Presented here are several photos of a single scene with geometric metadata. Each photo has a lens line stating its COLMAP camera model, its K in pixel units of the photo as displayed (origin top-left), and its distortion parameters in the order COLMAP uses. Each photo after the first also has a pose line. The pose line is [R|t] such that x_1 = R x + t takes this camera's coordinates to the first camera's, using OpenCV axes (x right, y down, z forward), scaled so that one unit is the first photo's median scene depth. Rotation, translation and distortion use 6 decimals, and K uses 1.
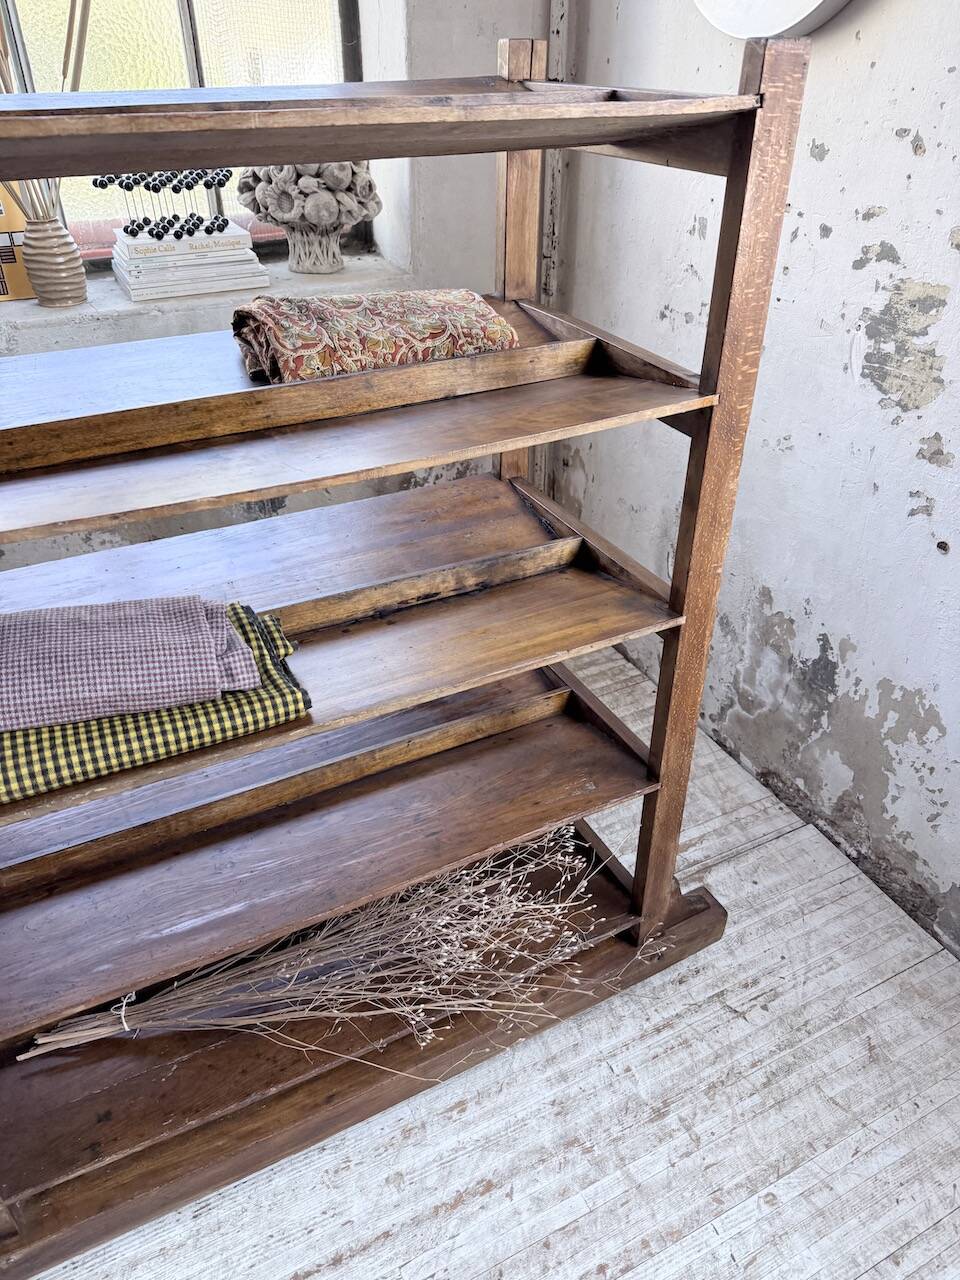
lens RADIAL K [[908.1, 0, 487.2], [0, 908.1, 648.6], [0, 0, 1]] dist [0.033354, -0.051422]
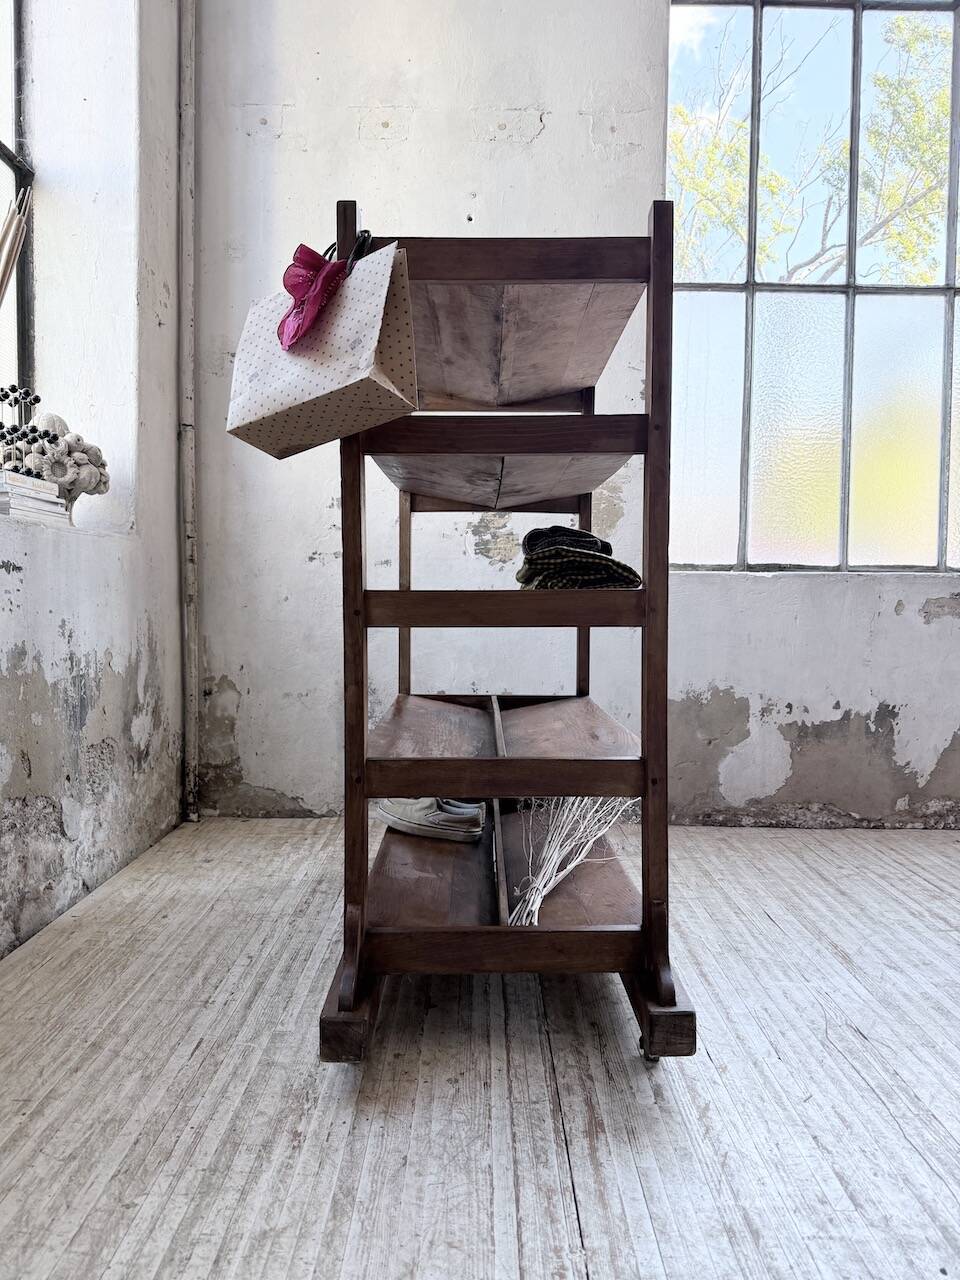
lens RADIAL K [[908.1, 0, 485.5], [0, 908.1, 640.1], [0, 0, 1]] dist [0.033354, -0.051422]
pose [[0.443192, -0.035003, 0.895743, -1.382403], [0.492186, 0.844651, -0.210516, 0.296327], [-0.749222, 0.534171, 0.391571, 0.309815]]
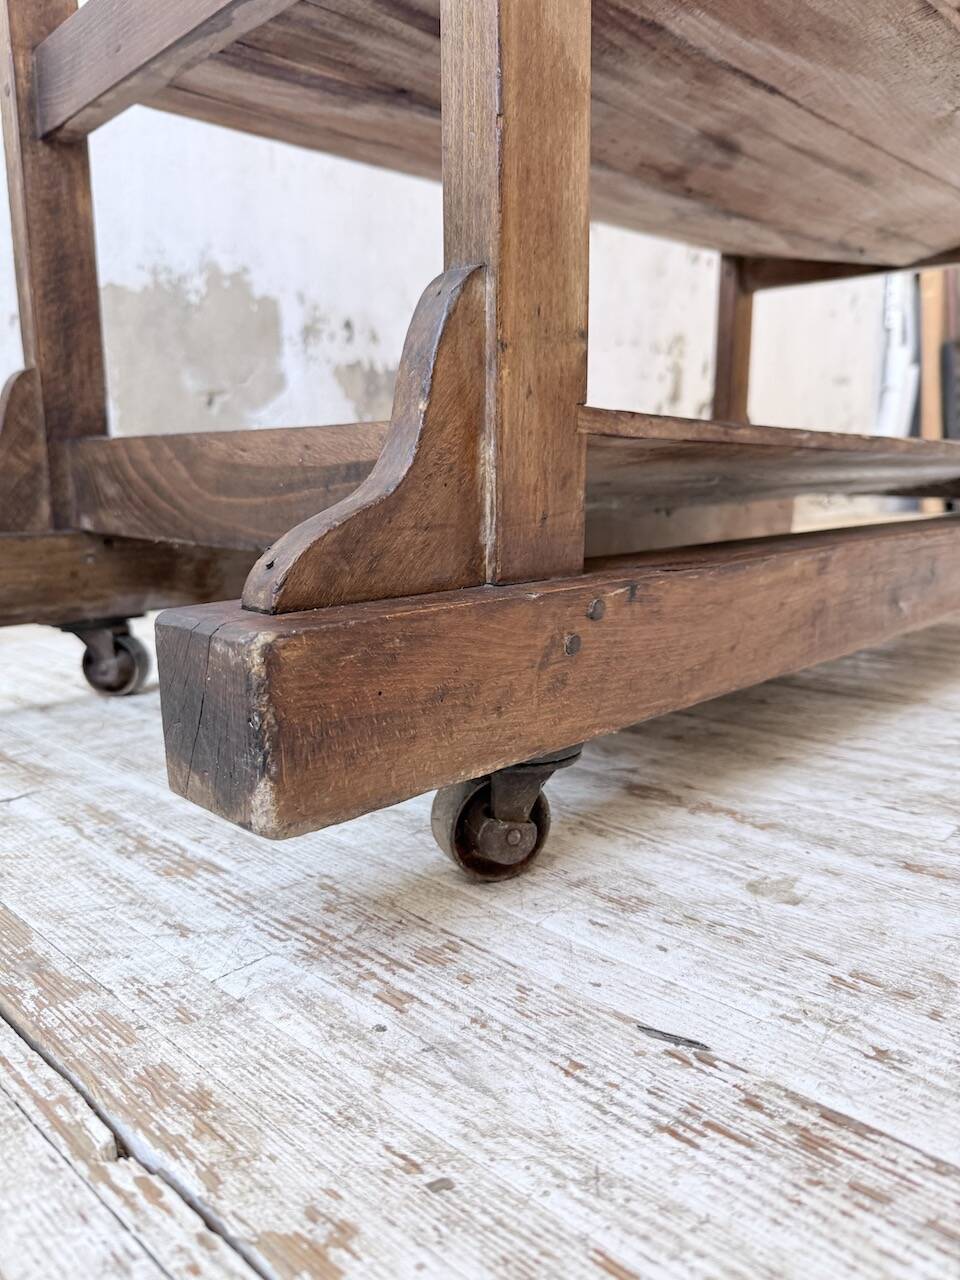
lens RADIAL K [[931.9, 0, 468.3], [0, 931.9, 641.8], [0, 0, 1]] dist [-0.006057, -0.001728]
pose [[-0.342908, -0.182454, 0.921480, -0.304257], [0.532132, 0.770653, 0.350612, 0.306270], [-0.774112, 0.610577, -0.167173, 0.957281]]
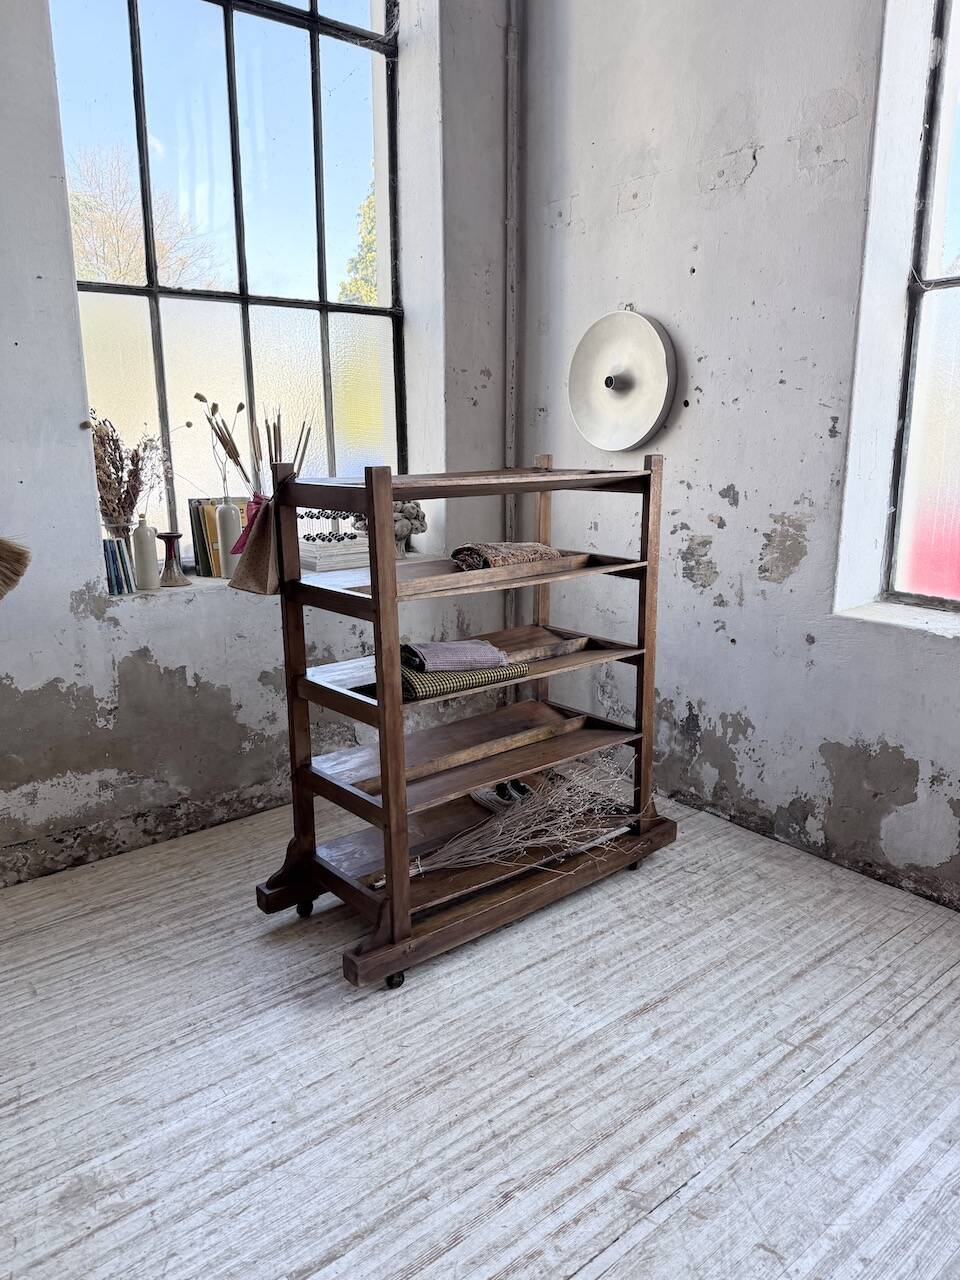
lens RADIAL K [[903.6, 0, 477.8], [0, 903.6, 639.9], [0, 0, 1]] dist [0.038051, -0.052702]
pose [[0.976223, -0.058150, 0.208825, -0.578485], [0.129008, 0.930023, -0.344114, 0.564895], [-0.174202, 0.362872, 0.915411, -0.929864]]
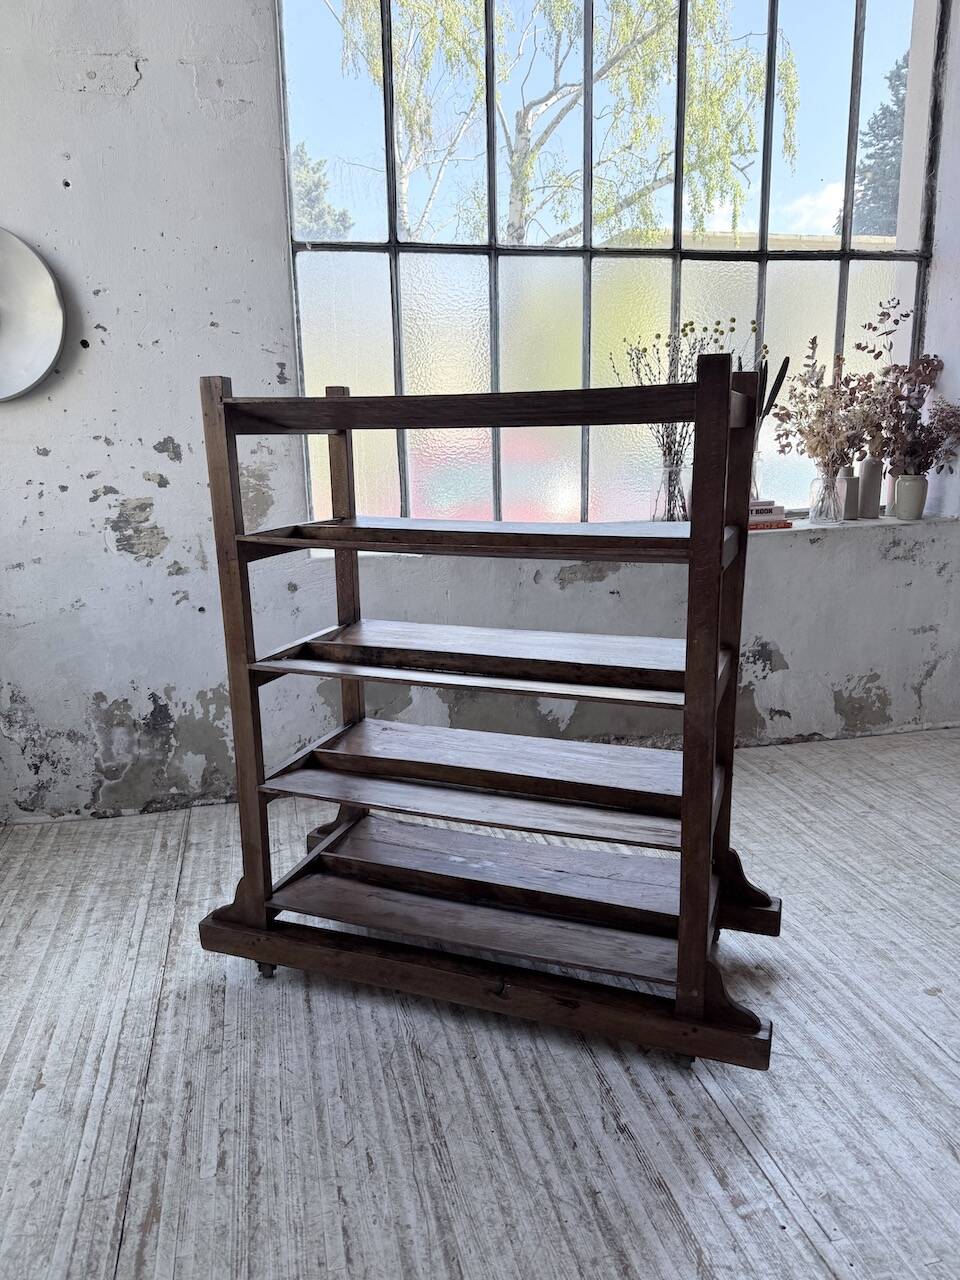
lens RADIAL K [[908.1, 0, 478.8], [0, 908.1, 642.2], [0, 0, 1]] dist [0.033354, -0.051422]
pose [[0.229079, -0.229661, 0.945927, -1.301610], [0.564695, 0.822889, 0.063035, 0.172496], [-0.792870, 0.519720, 0.318195, -0.120034]]
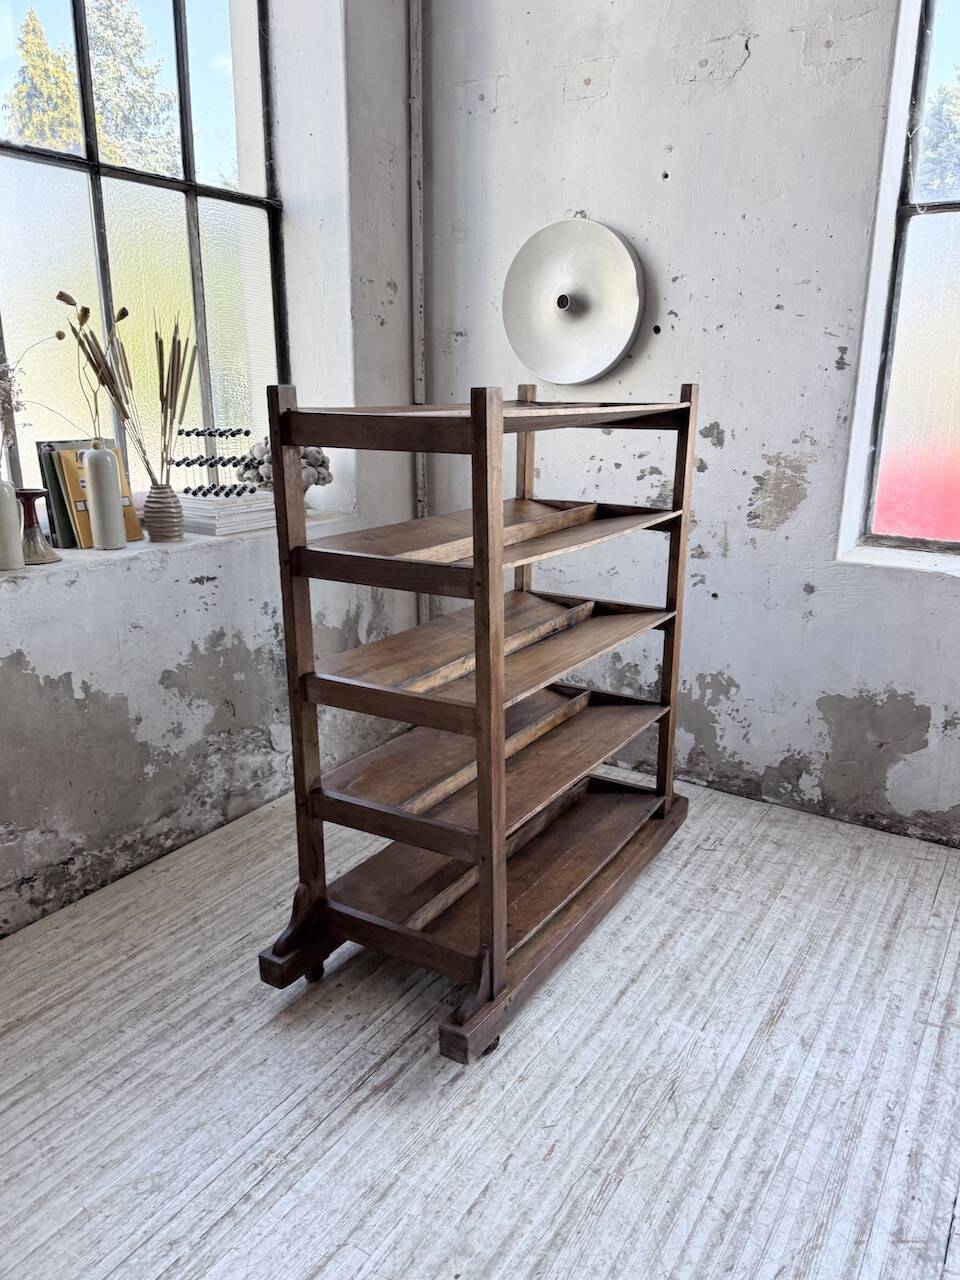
lens RADIAL K [[943.6, 0, 494.4], [0, 943.6, 652.0], [0, 0, 1]] dist [0.035346, -0.051802]
pose [[0.849293, -0.141556, 0.508590, -1.021882], [0.288968, 0.930896, -0.223449, 0.338032], [-0.441814, 0.336740, 0.831509, -0.517219]]
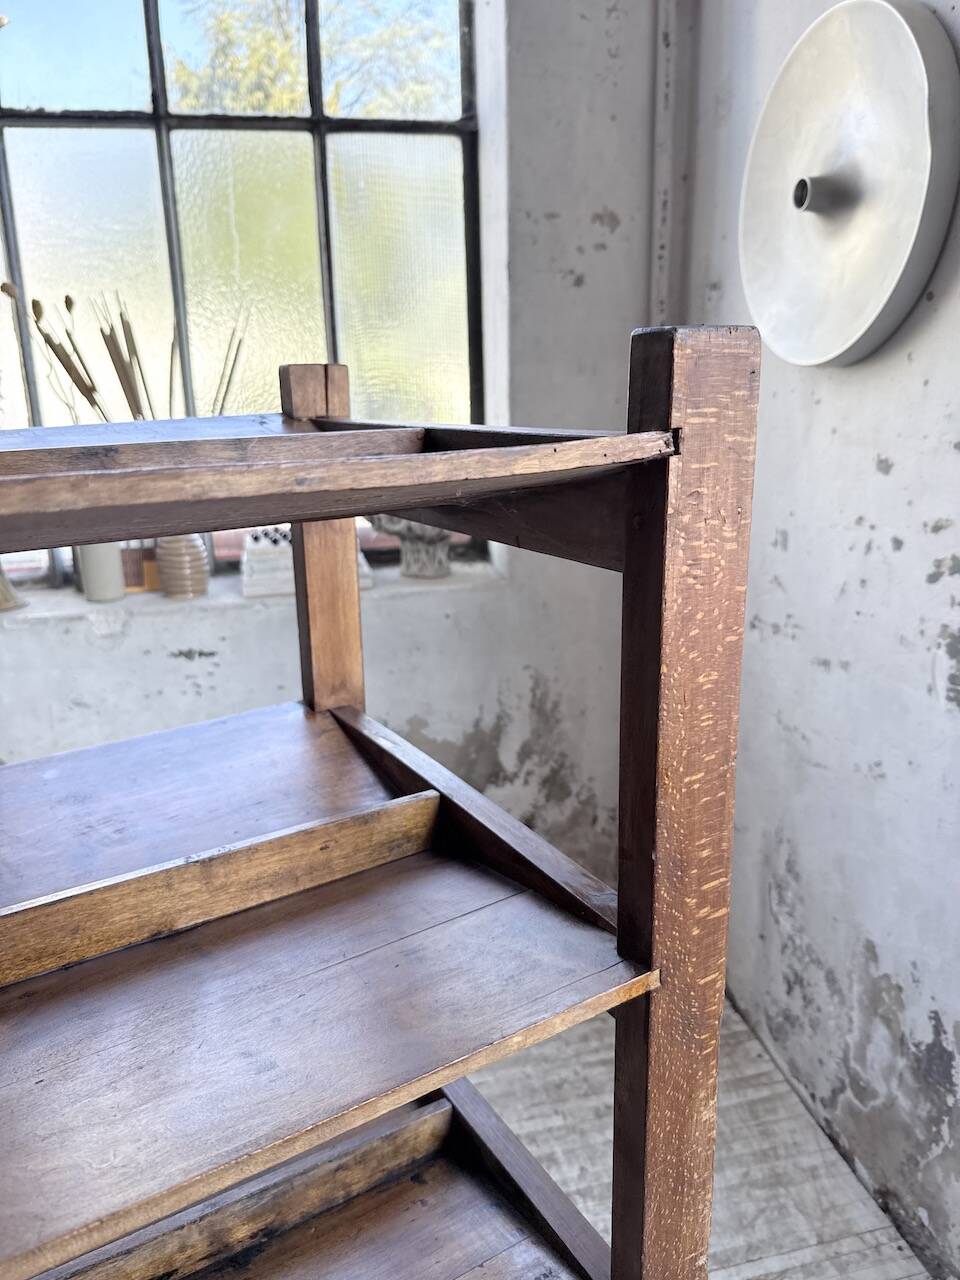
lens RADIAL K [[908.1, 0, 481.9], [0, 908.1, 641.1], [0, 0, 1]] dist [0.033354, -0.051422]
pose [[0.968247, 0.039991, -0.246778, 0.199254], [-0.115845, 0.946517, -0.301142, -0.042593], [0.221536, 0.320167, 0.921094, 0.098043]]
